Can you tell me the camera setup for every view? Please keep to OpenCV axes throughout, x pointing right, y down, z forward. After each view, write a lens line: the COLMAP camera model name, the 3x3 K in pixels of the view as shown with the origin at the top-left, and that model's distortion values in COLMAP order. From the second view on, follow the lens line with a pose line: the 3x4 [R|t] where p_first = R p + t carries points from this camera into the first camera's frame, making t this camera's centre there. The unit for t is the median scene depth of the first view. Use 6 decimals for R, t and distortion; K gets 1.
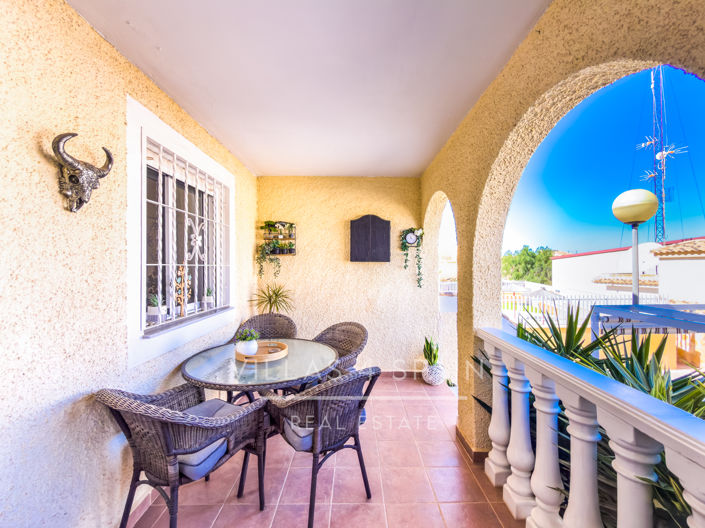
lens RADIAL K [[299.9, 0, 365.1], [0, 299.9, 261.0], [0, 0, 1]] dist [-0.000351, -0.000061]
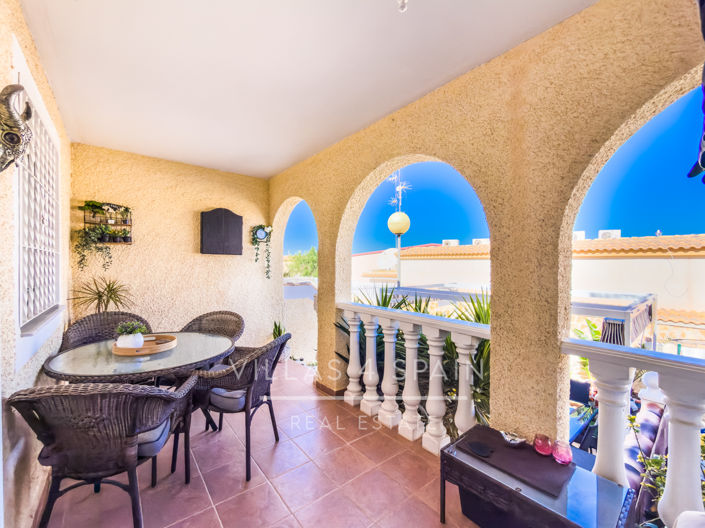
lens RADIAL K [[299.9, 0, 365.1], [0, 299.9, 261.0], [0, 0, 1]] dist [-0.000351, -0.000061]
pose [[0.772799, 0.011414, 0.634548, -0.263135], [-0.012996, 0.999913, -0.002159, 0.021502], [-0.634518, -0.006579, 0.772880, -0.098695]]
